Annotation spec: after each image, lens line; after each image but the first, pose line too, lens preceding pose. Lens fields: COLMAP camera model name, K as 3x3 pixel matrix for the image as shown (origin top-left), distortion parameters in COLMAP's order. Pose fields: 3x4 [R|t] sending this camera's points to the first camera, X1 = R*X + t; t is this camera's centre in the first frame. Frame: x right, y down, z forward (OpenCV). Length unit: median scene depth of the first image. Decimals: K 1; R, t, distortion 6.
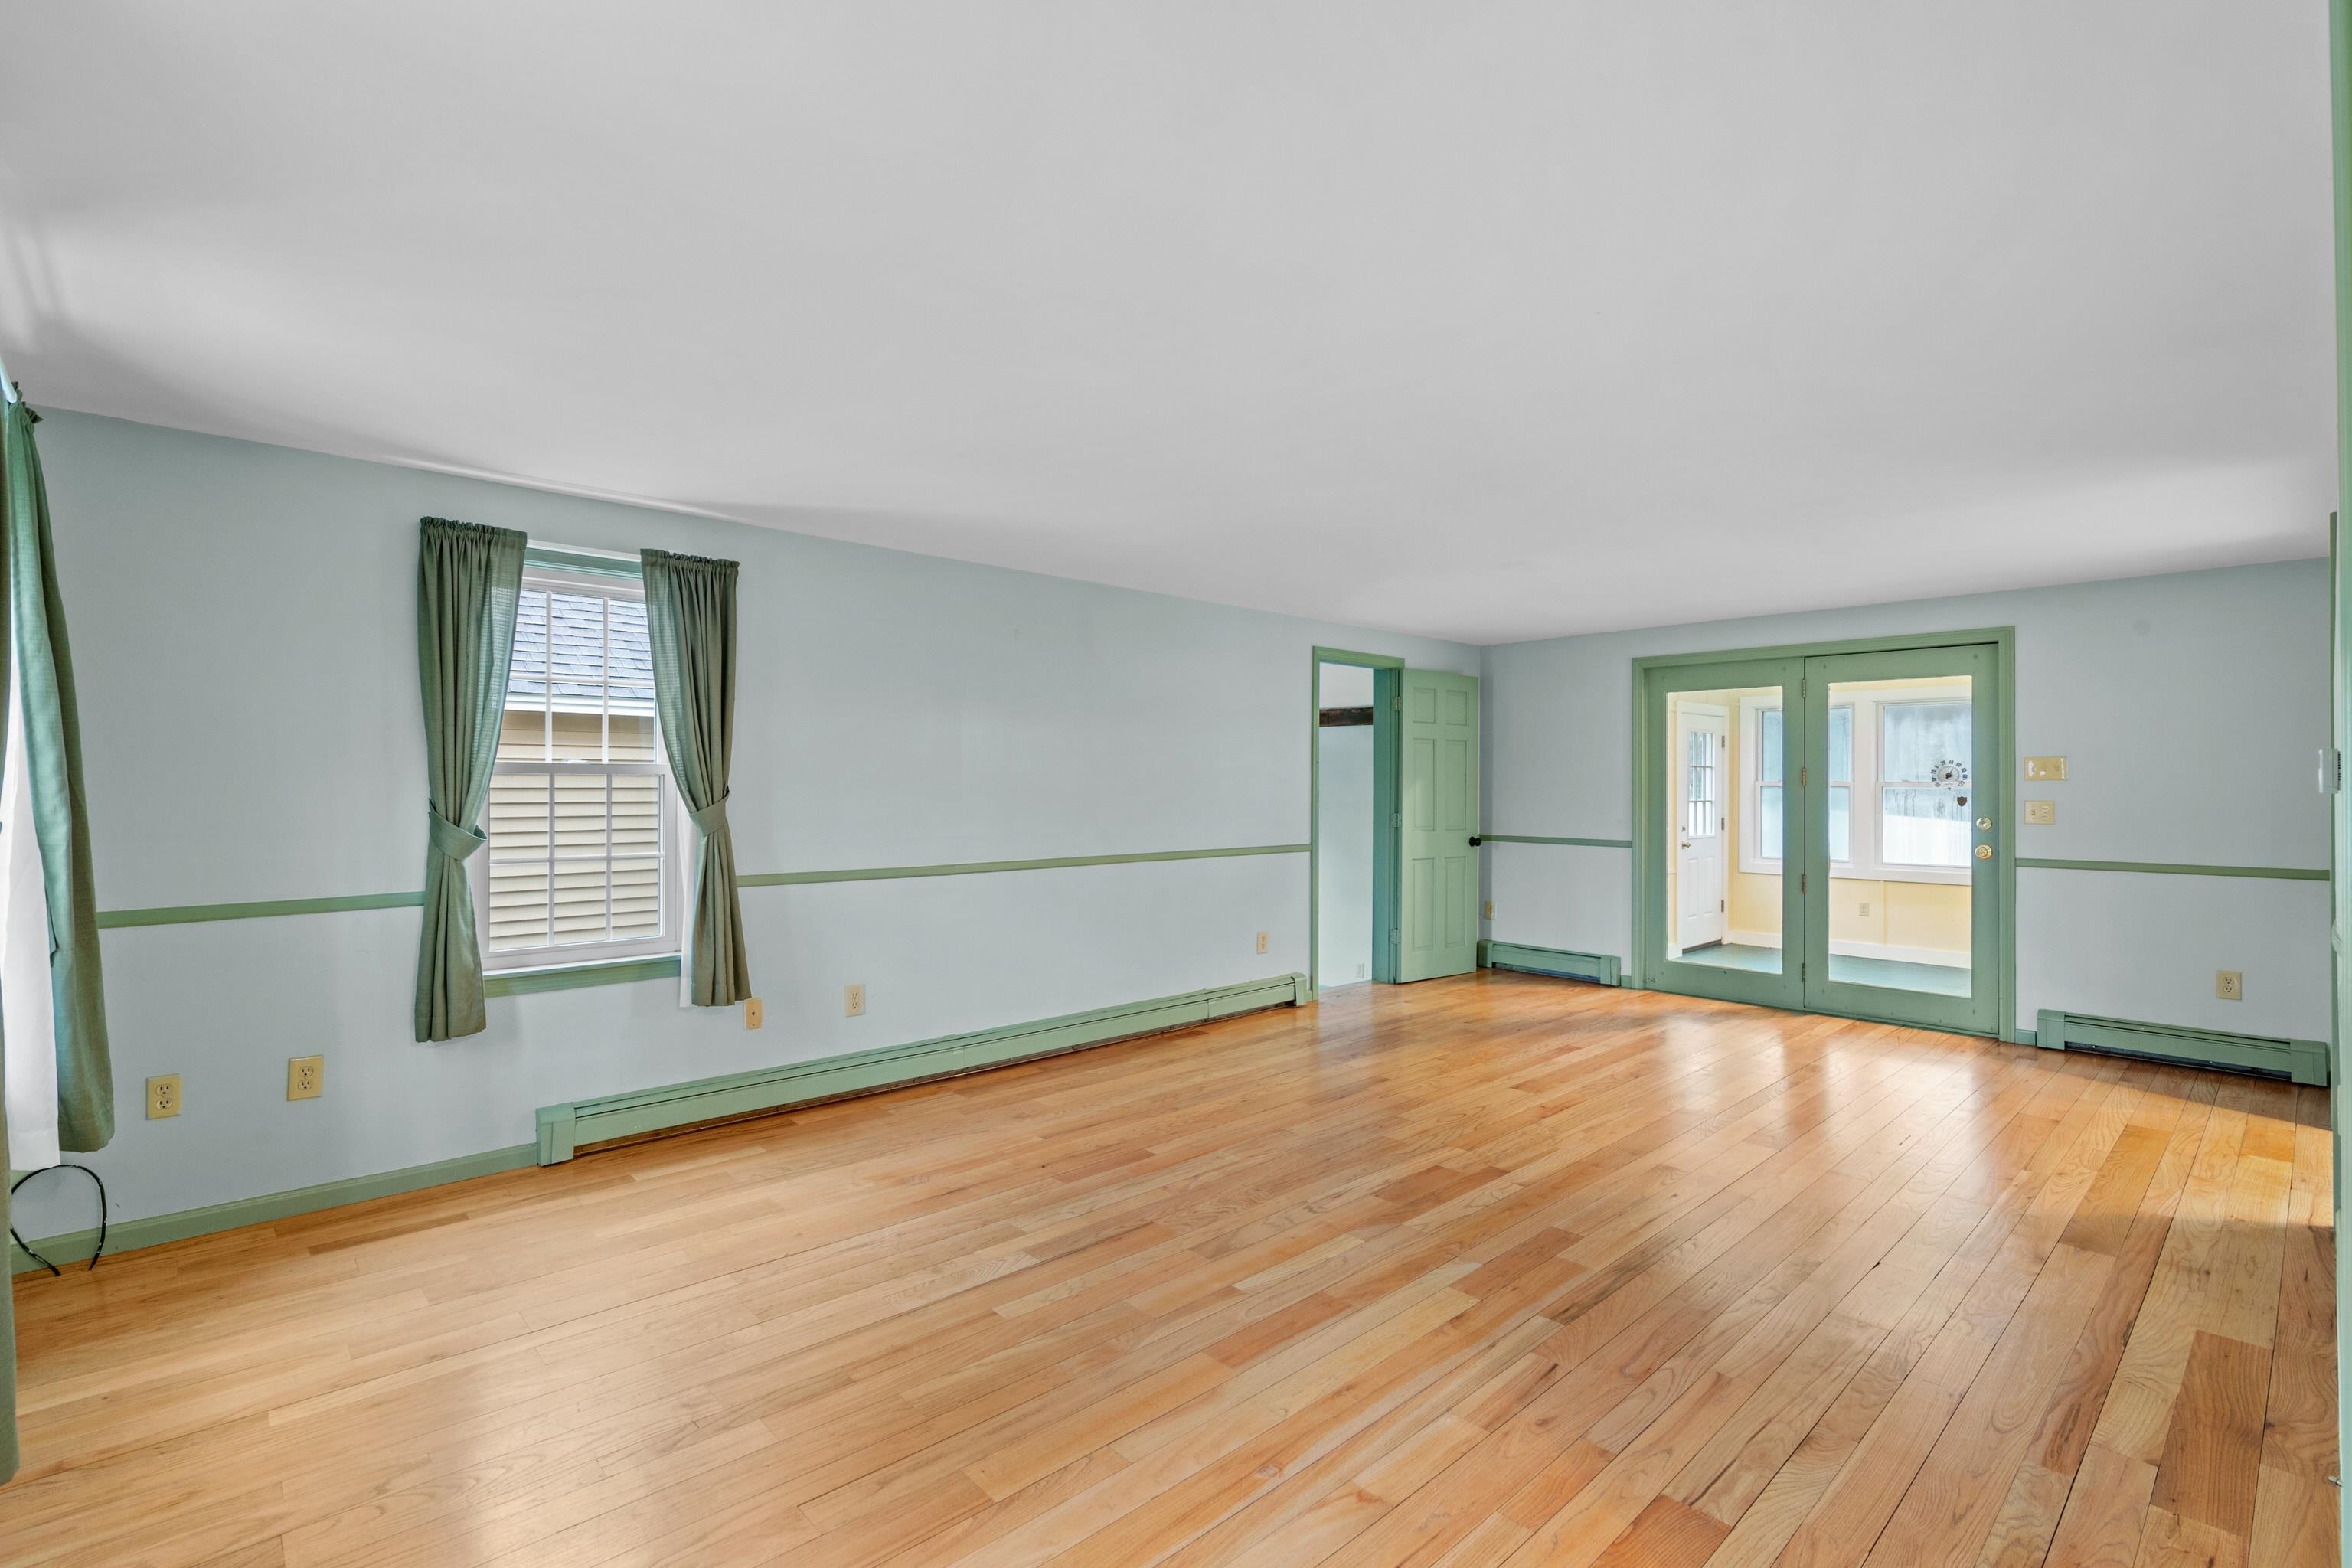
lens RADIAL K [[1081.8, 0, 1171.7], [0, 1081.8, 783.7], [0, 0, 1]] dist [-0.002088, -0.000594]
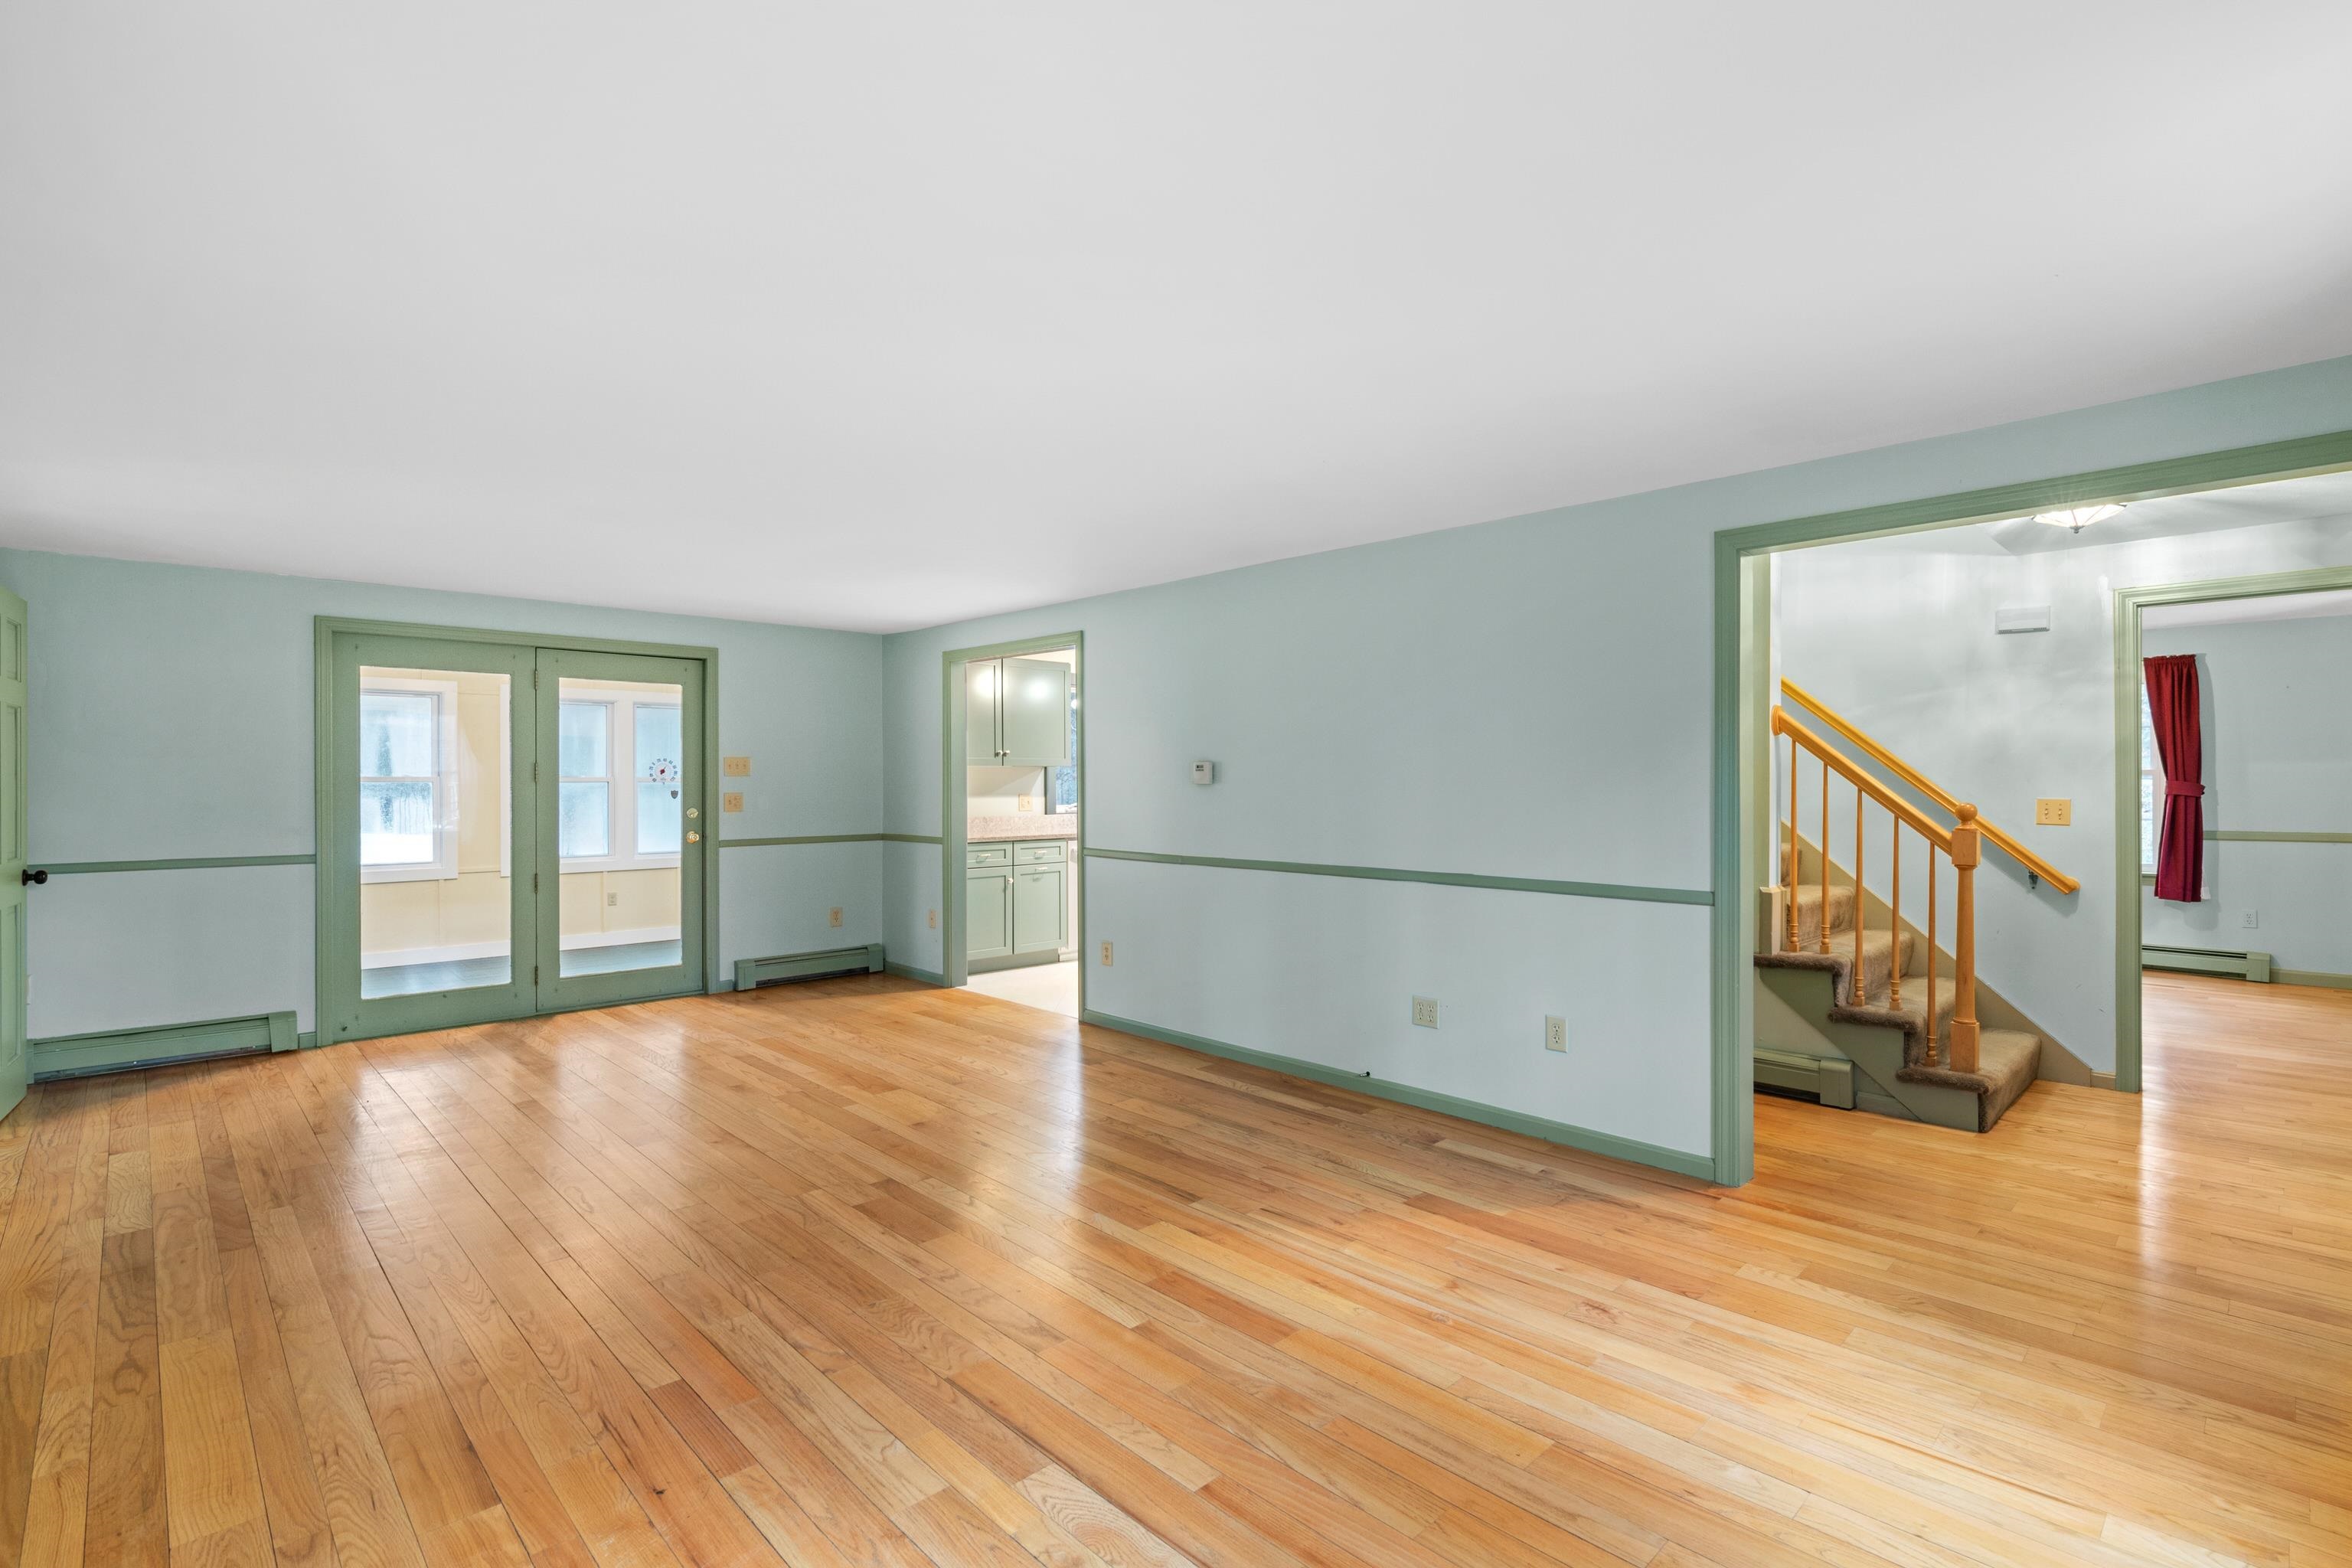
lens RADIAL K [[1081.8, 0, 1195.6], [0, 1081.8, 776.8], [0, 0, 1]] dist [-0.002088, -0.000594]
pose [[-0.030064, -0.000053, 0.999548, -0.447990], [-0.000383, 1.000000, 0.000041, -0.002887], [-0.999548, -0.000382, -0.030064, 0.502691]]
